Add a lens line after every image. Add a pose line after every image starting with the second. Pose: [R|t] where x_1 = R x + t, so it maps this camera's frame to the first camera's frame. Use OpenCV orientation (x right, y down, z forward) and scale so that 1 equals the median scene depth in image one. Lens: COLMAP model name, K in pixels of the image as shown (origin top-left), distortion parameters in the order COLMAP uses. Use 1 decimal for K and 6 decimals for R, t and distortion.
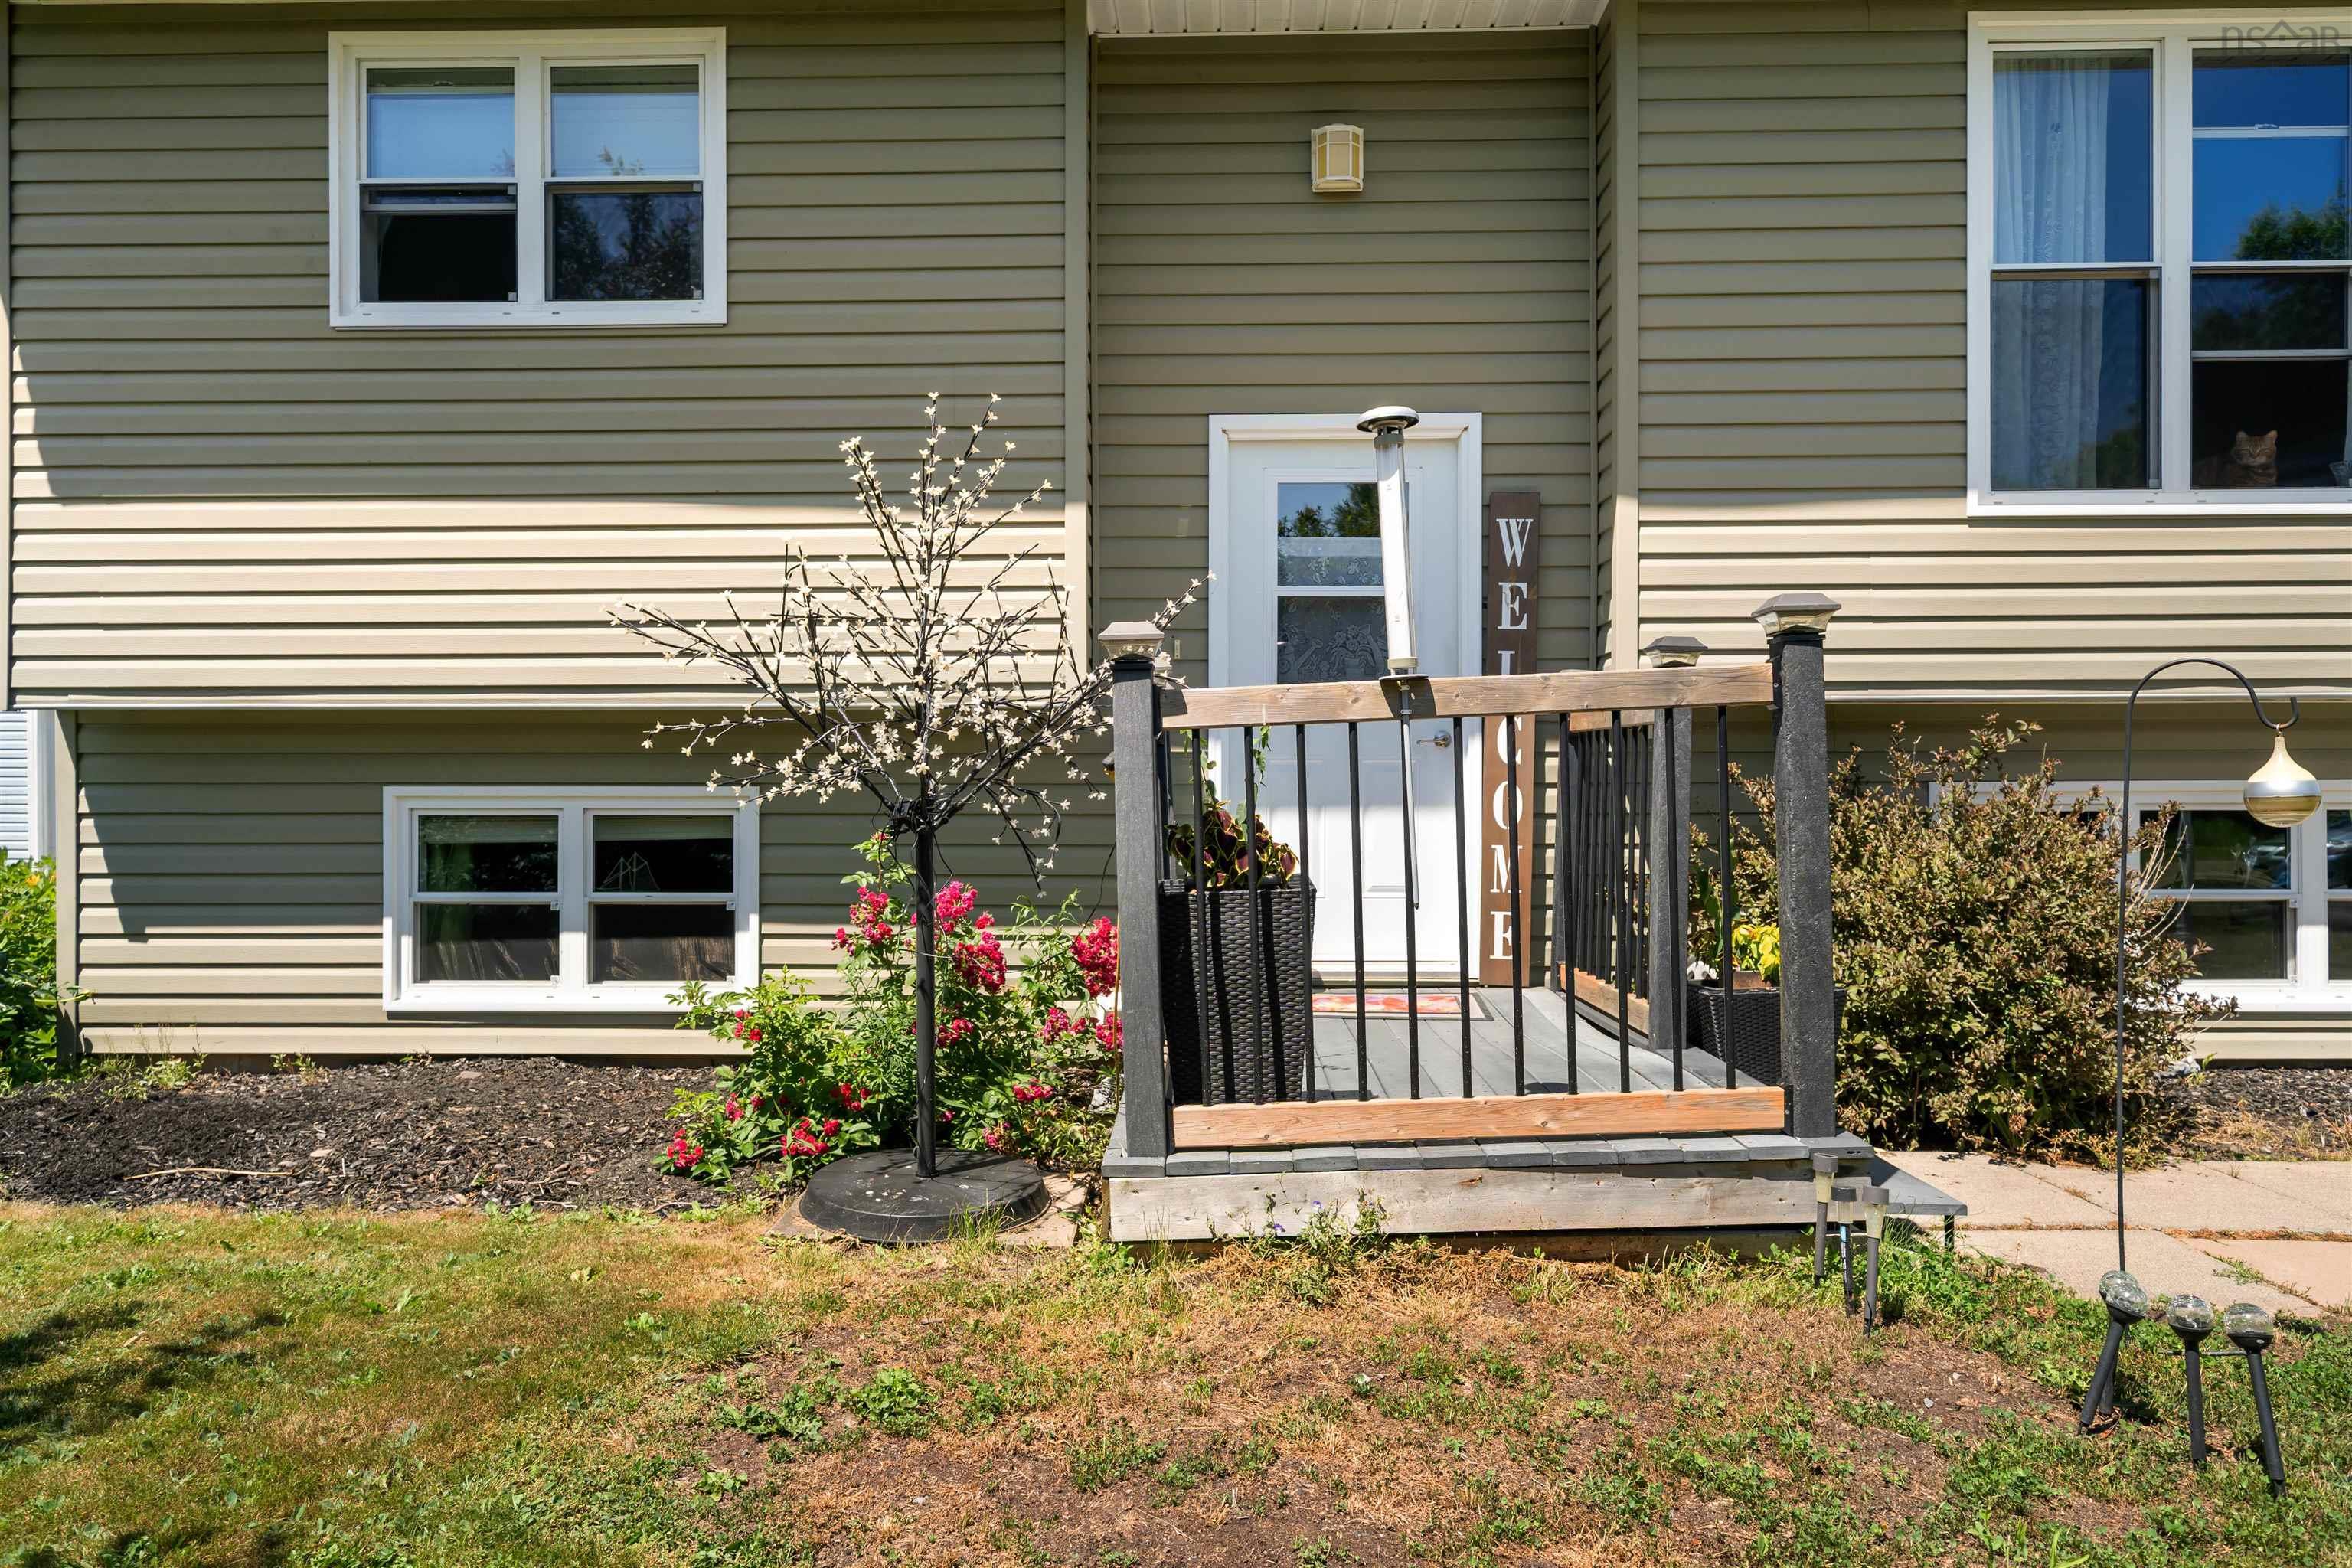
lens RADIAL K [[1504.1, 0, 1176.5], [0, 1504.1, 783.7], [0, 0, 1]] dist [0.005786, -0.001865]
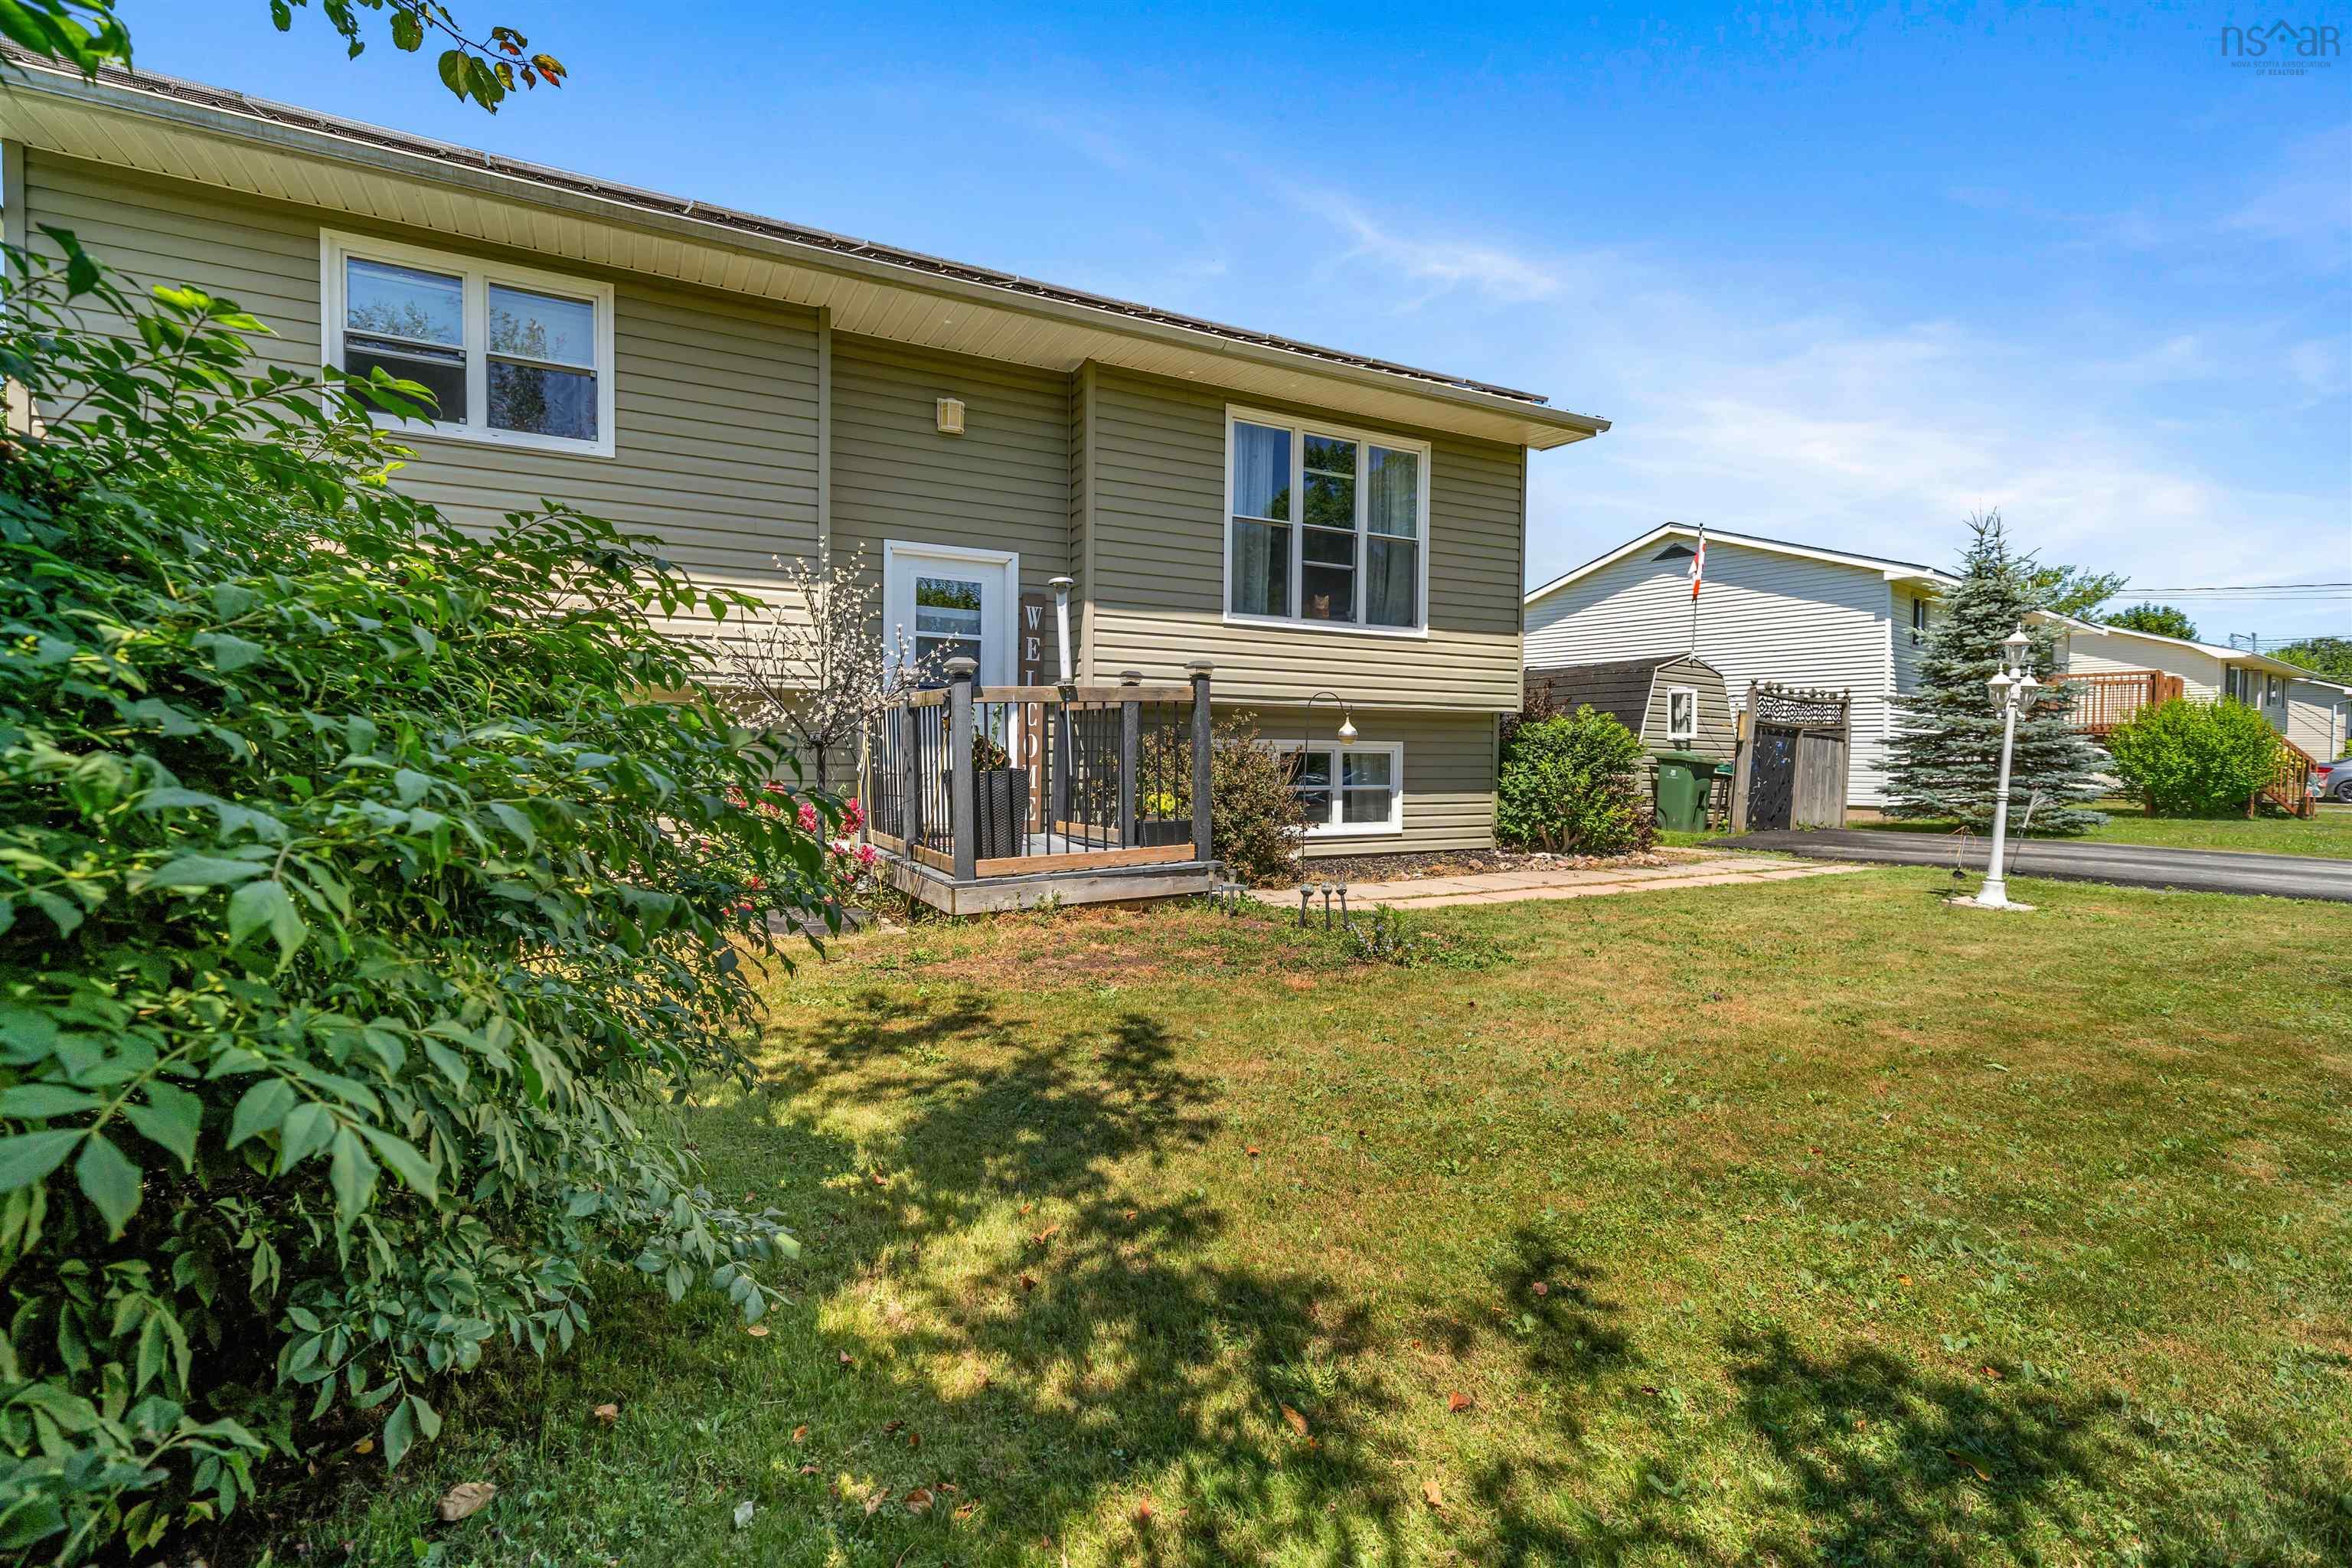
lens RADIAL K [[1103.5, 0, 1176.0], [0, 1103.5, 780.0], [0, 0, 1]] dist [-0.000225, 0.001807]
pose [[0.864899, 0.000499, 0.501945, -0.381585], [-0.011640, 0.999750, 0.019064, 0.031373], [-0.501810, -0.022331, 0.864689, -0.425745]]
